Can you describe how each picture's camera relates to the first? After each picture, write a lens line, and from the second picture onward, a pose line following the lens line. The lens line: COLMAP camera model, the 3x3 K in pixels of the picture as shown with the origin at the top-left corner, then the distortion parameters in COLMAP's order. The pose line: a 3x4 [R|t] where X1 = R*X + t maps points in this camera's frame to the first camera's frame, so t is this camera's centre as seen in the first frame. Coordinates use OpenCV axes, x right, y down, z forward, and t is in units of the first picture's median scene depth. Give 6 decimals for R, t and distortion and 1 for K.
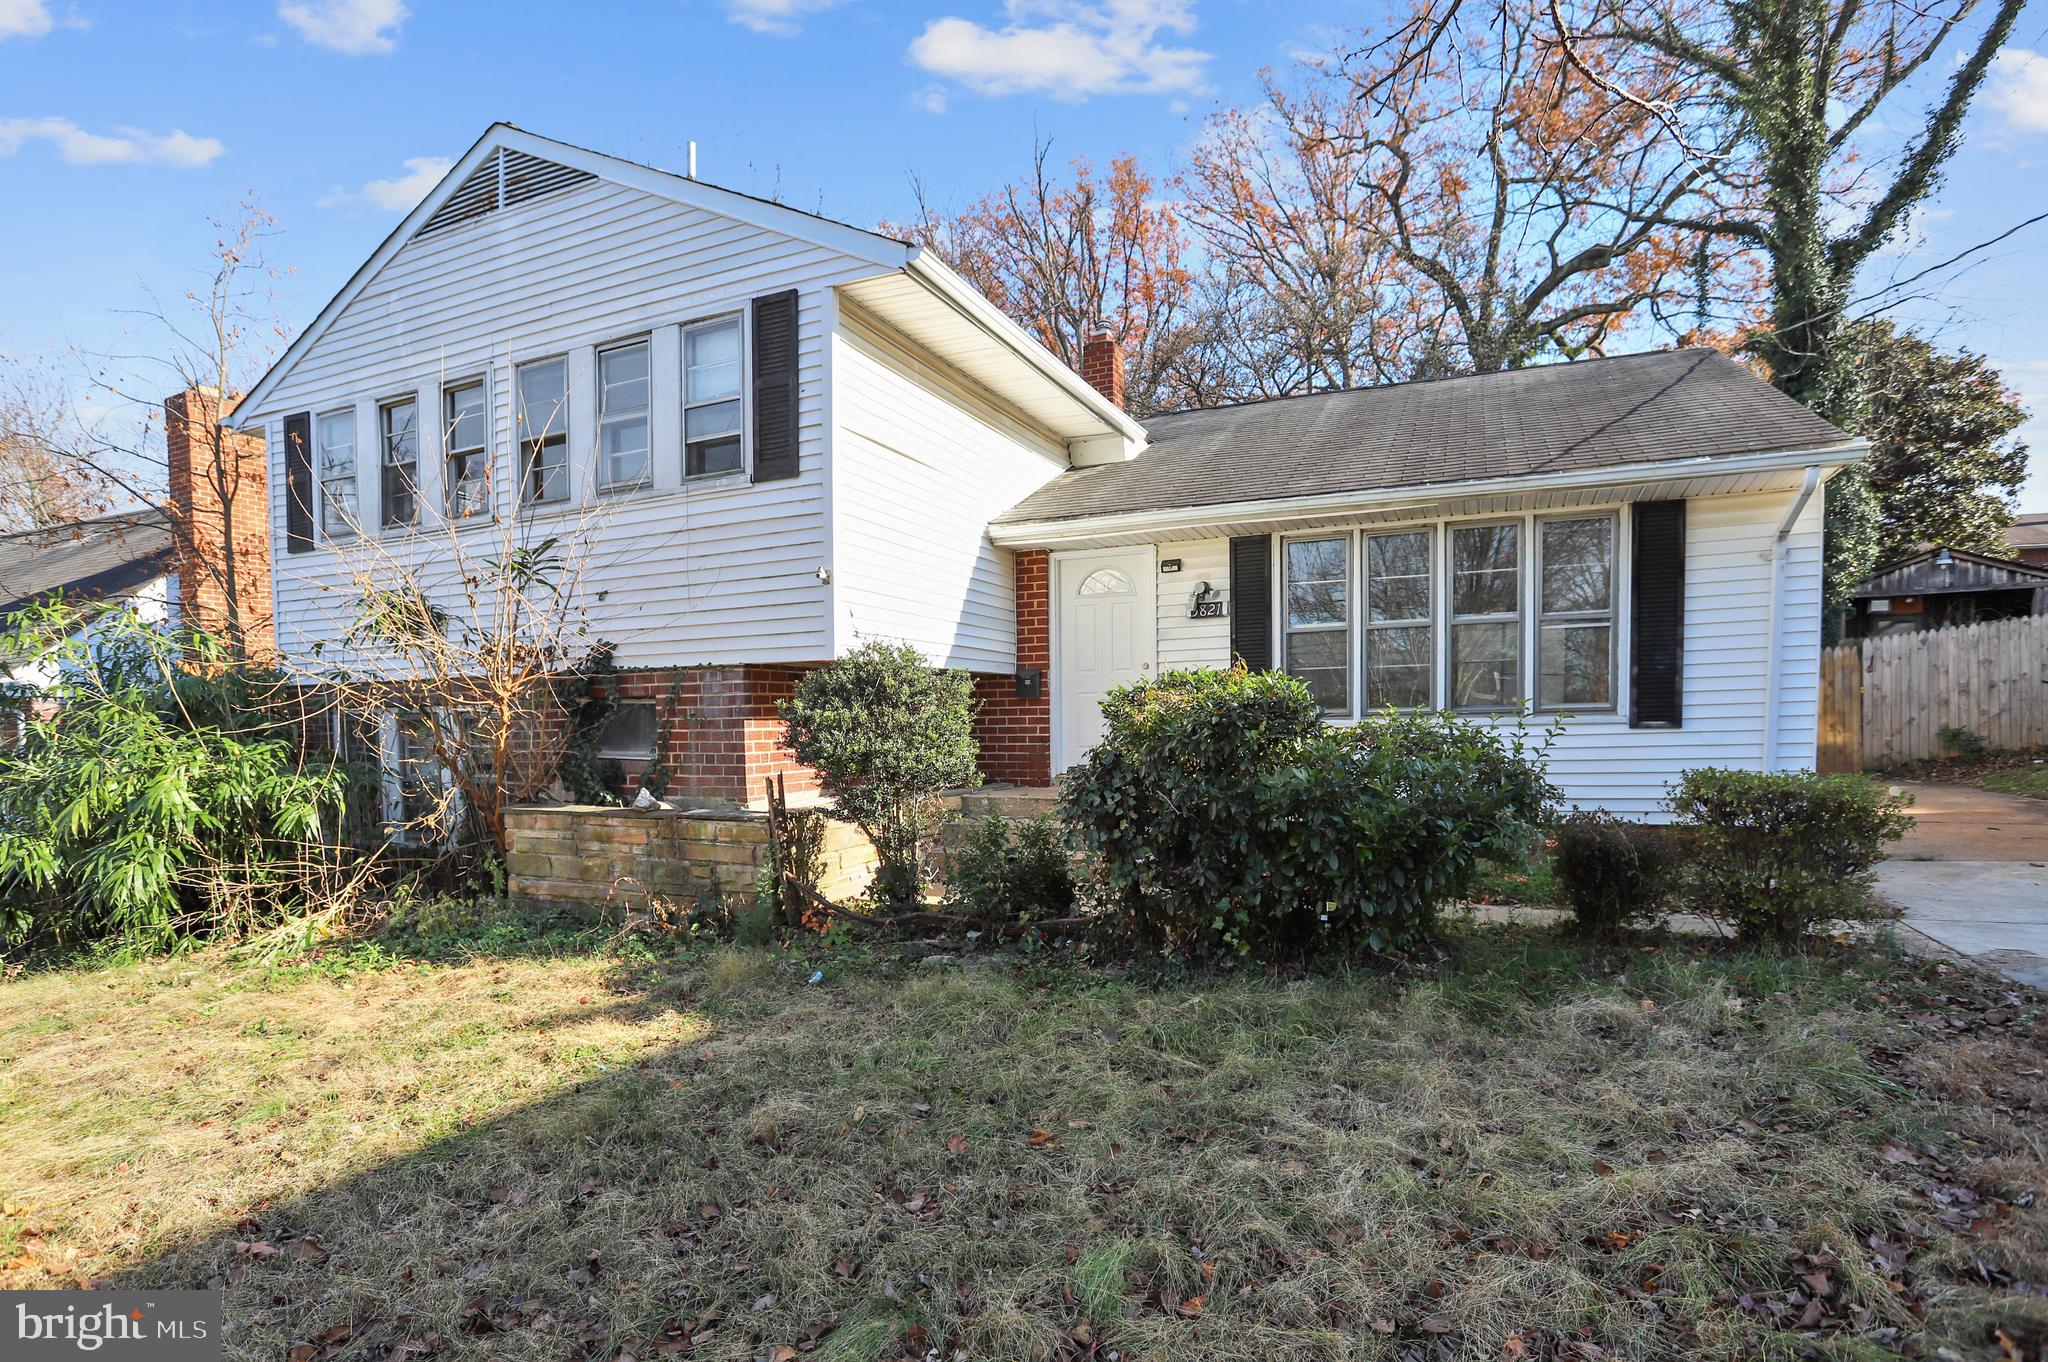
lens RADIAL K [[1102.0, 0, 1019.9], [0, 1102.0, 762.6], [0, 0, 1]] dist [-0.022339, 0.002291]
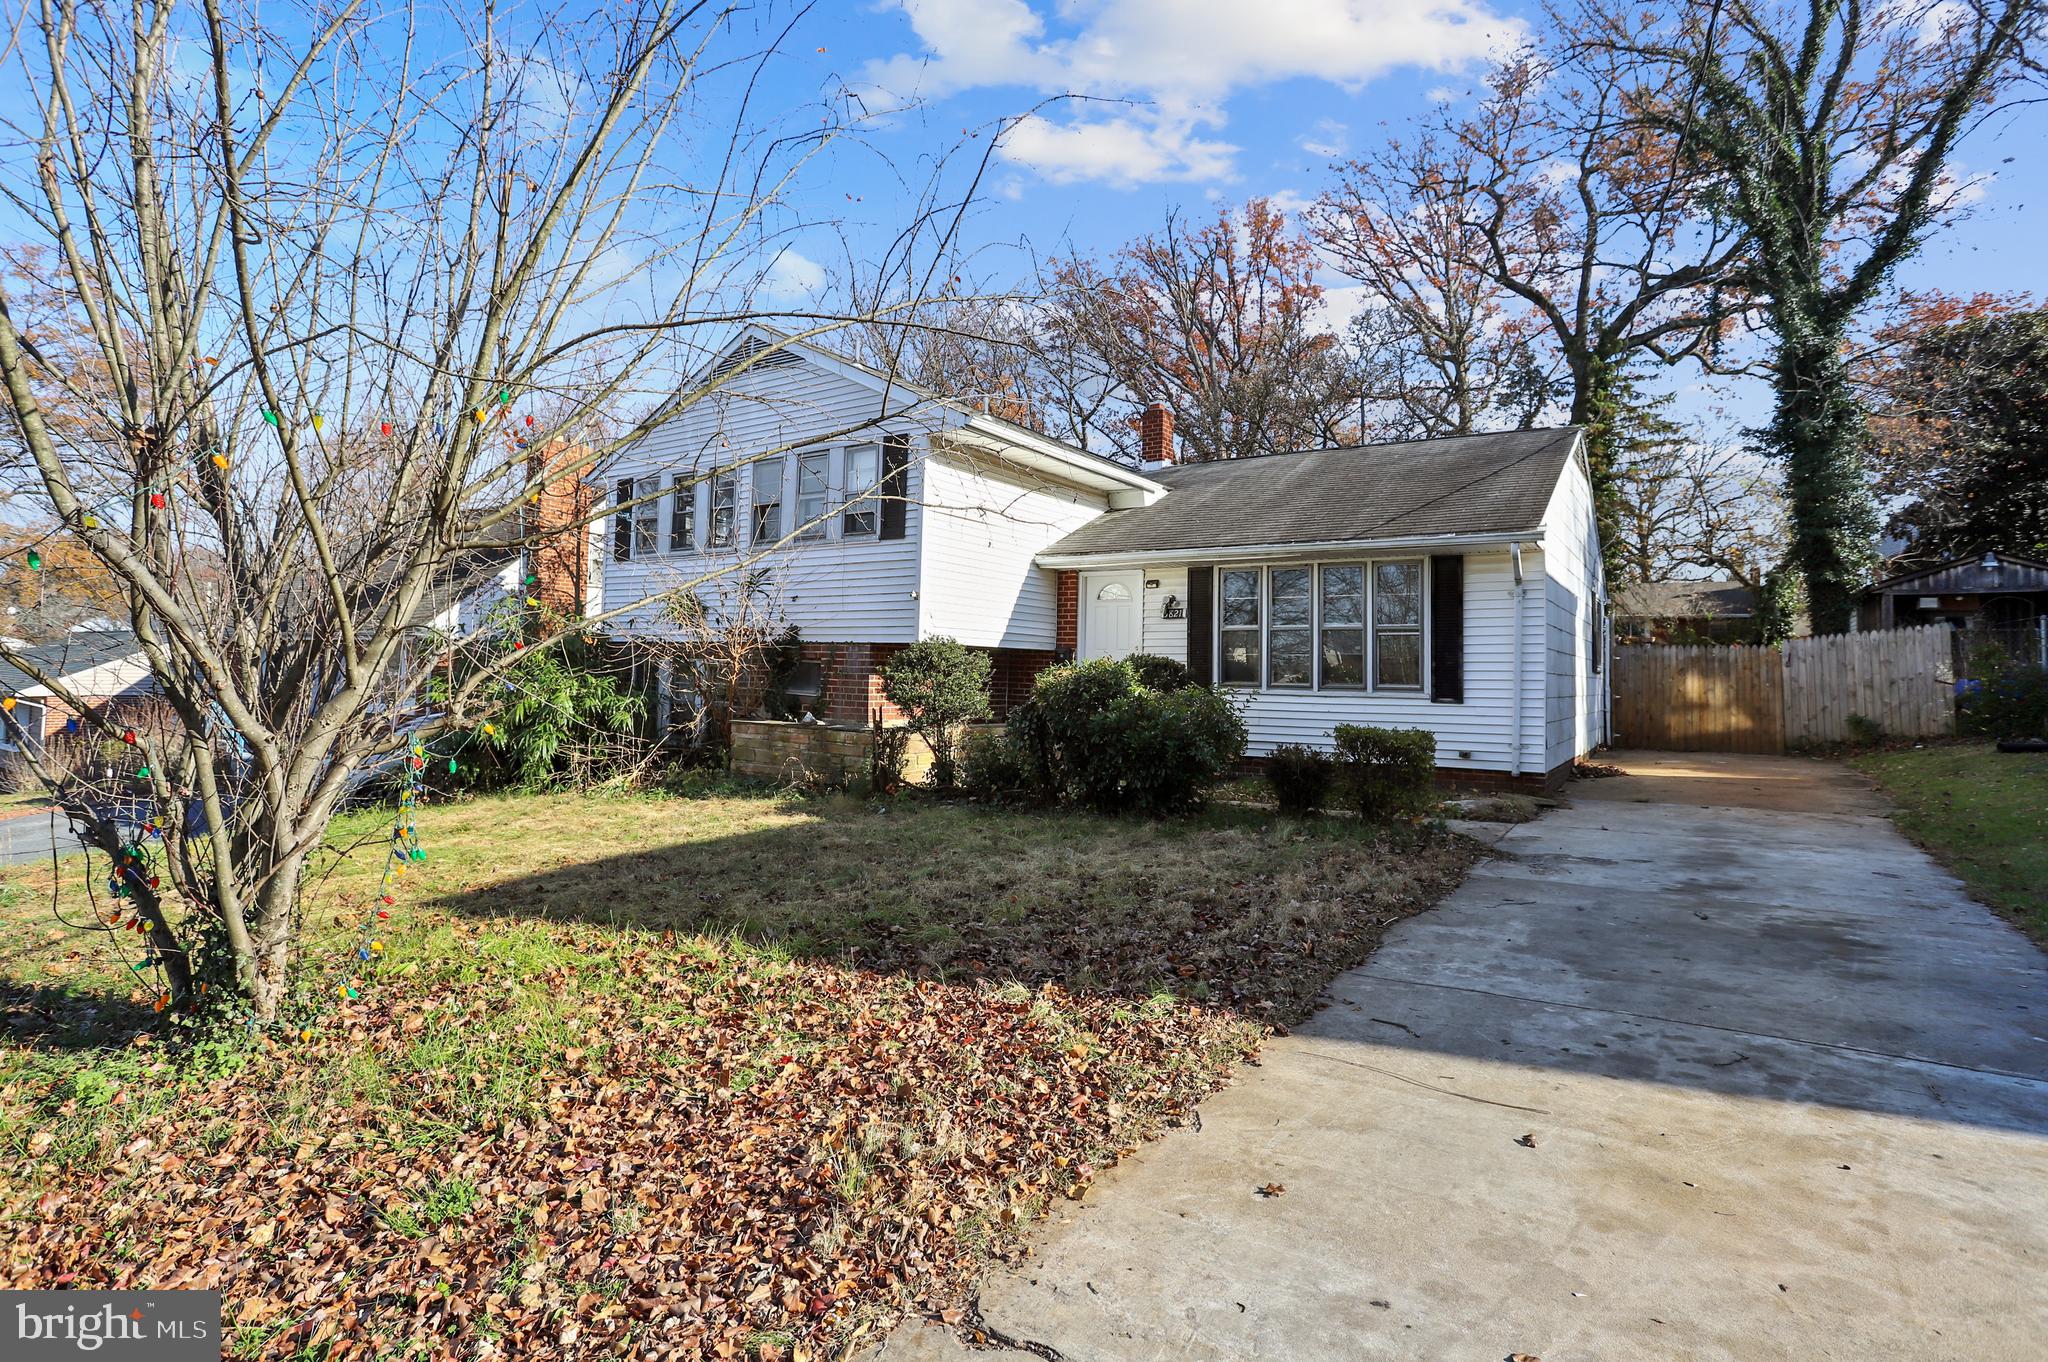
lens RADIAL K [[983.4, 0, 1025.0], [0, 983.4, 636.5], [0, 0, 1]] dist [0.026696, -0.000157]
pose [[0.988603, 0.032631, -0.146970, 0.207189], [-0.043608, 0.996444, -0.072097, 0.001626], [0.144095, 0.077684, 0.986510, -0.469362]]
